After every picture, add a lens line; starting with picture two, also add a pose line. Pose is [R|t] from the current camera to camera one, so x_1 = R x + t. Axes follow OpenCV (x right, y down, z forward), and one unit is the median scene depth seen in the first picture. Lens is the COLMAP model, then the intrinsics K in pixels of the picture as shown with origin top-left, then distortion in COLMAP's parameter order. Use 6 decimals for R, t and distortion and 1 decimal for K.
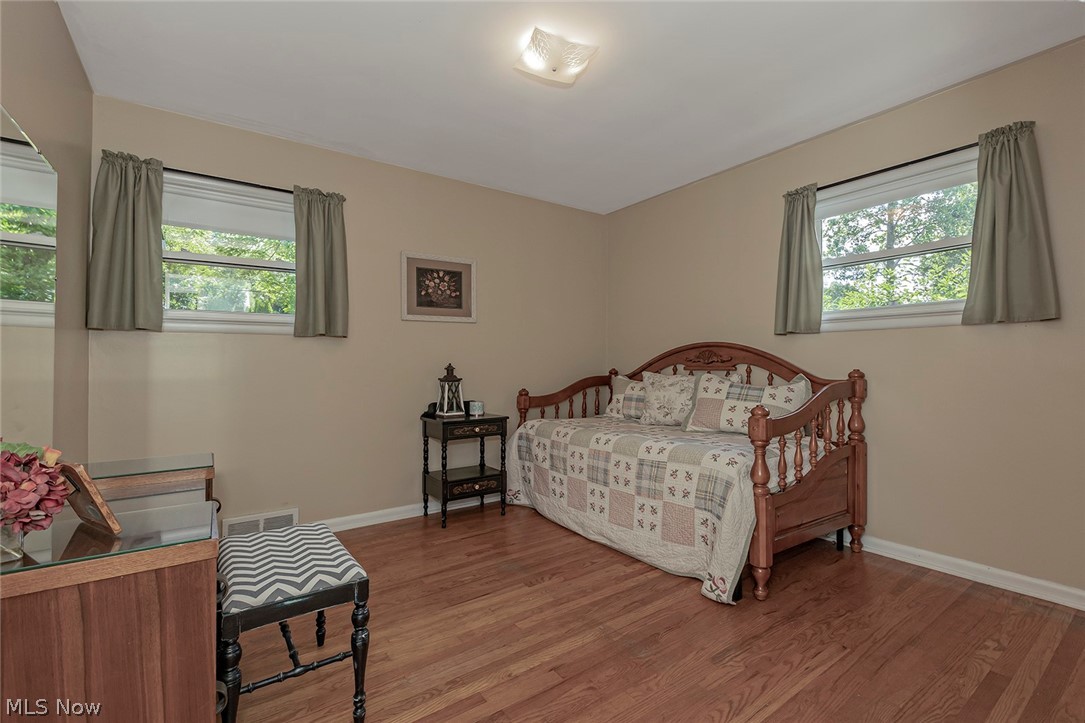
lens RADIAL K [[468.2, 0, 566.0], [0, 468.2, 357.8], [0, 0, 1]] dist [-0.001577, -0.000026]
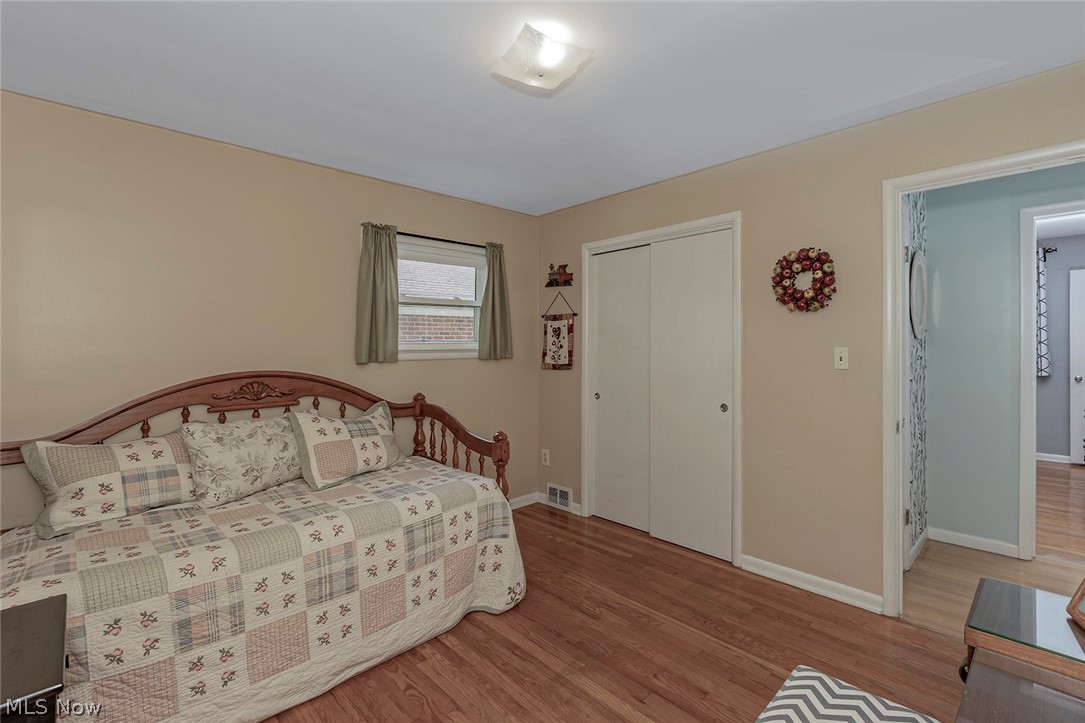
lens RADIAL K [[468.2, 0, 566.0], [0, 468.2, 357.8], [0, 0, 1]] dist [-0.001577, -0.000026]
pose [[-0.098311, -0.011394, 0.995091, -0.610006], [0.003934, 0.999922, 0.011838, -0.076804], [-0.995148, 0.005079, -0.098258, 0.726547]]
